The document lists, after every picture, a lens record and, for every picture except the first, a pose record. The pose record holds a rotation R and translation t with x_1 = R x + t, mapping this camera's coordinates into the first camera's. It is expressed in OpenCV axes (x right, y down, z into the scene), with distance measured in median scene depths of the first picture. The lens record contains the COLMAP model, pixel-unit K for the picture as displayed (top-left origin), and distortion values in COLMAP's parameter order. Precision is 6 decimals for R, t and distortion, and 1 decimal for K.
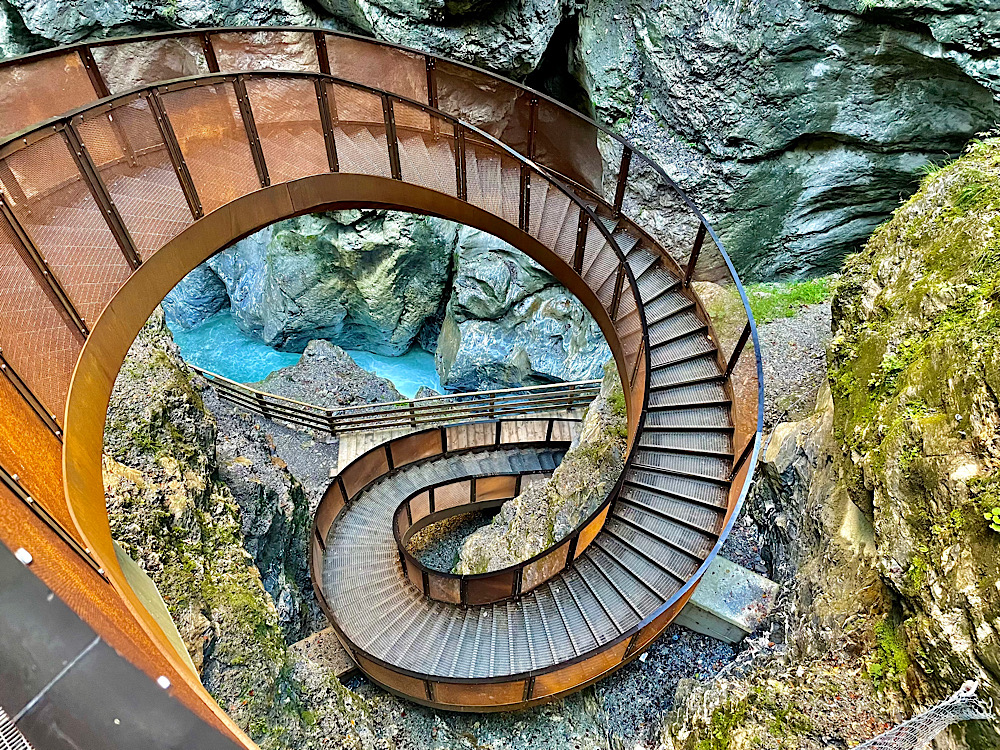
lens RADIAL K [[764.8, 0, 498.6], [0, 764.8, 371.2], [0, 0, 1]] dist [0.044576, -0.040546]
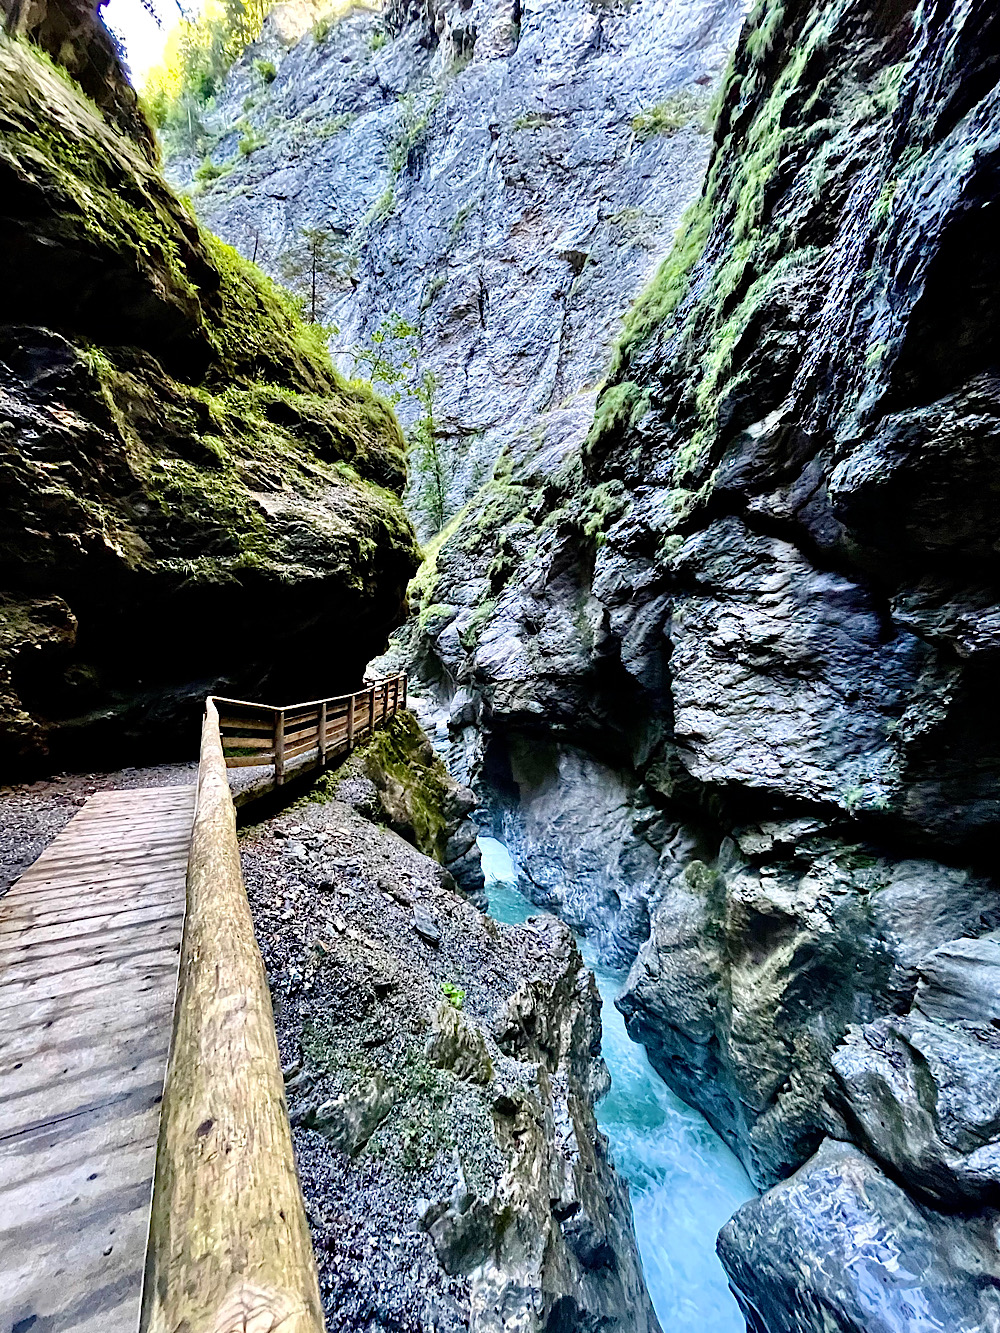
lens RADIAL K [[546.2, 0, 503.1], [0, 546.2, 669.5], [0, 0, 1]] dist [0.010953, 0.000537]
pose [[0.401471, 0.061784, -0.913786, 0.180005], [-0.740719, 0.608706, -0.284277, -0.003745], [0.538663, 0.790987, 0.290142, 0.871579]]
